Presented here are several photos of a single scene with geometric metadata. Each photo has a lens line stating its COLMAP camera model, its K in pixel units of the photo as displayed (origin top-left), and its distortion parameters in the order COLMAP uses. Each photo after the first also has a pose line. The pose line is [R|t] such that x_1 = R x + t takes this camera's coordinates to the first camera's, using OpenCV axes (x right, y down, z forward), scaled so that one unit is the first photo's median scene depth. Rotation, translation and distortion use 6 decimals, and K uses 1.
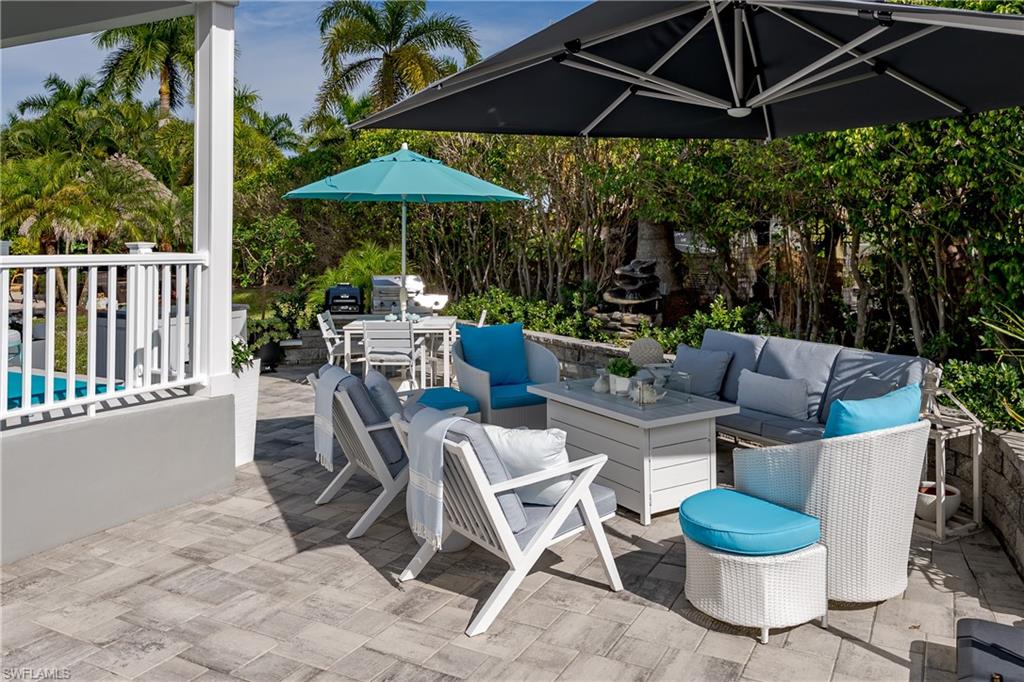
lens RADIAL K [[1436.4, 0, 512.0], [0, 1436.4, 341.0], [0, 0, 1]] dist [0.028495, 0.032148]
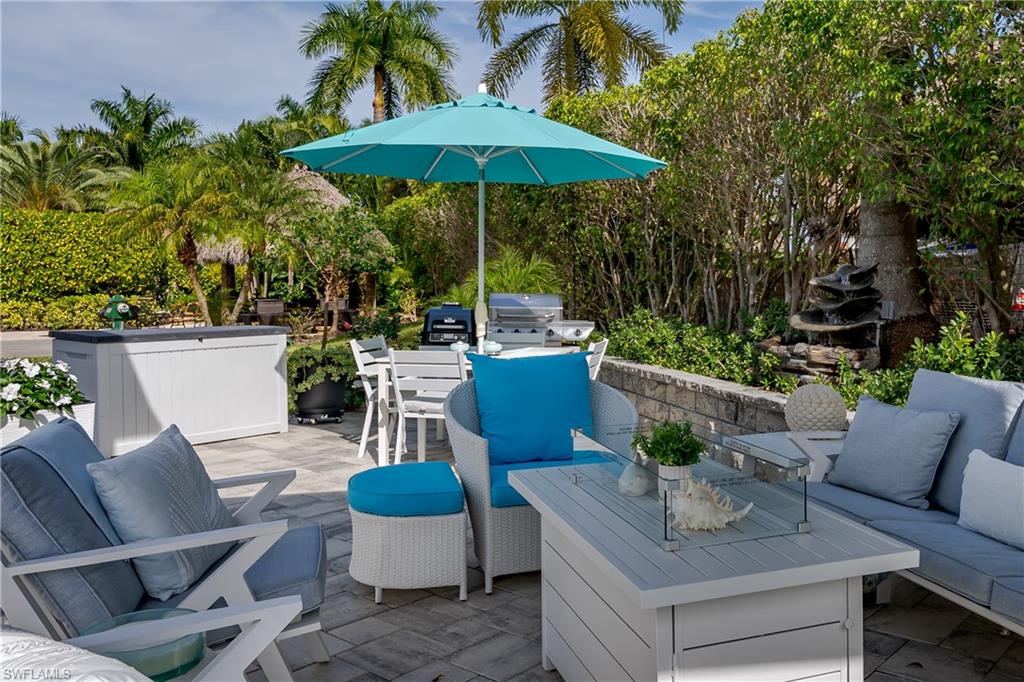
lens RADIAL K [[1436.4, 0, 512.0], [0, 1436.4, 341.0], [0, 0, 1]] dist [0.028495, 0.032148]
pose [[0.976546, 0.017237, -0.214620, 0.081396], [-0.024574, 0.999199, -0.031568, 0.001405], [0.213904, 0.036102, 0.976187, 0.354310]]
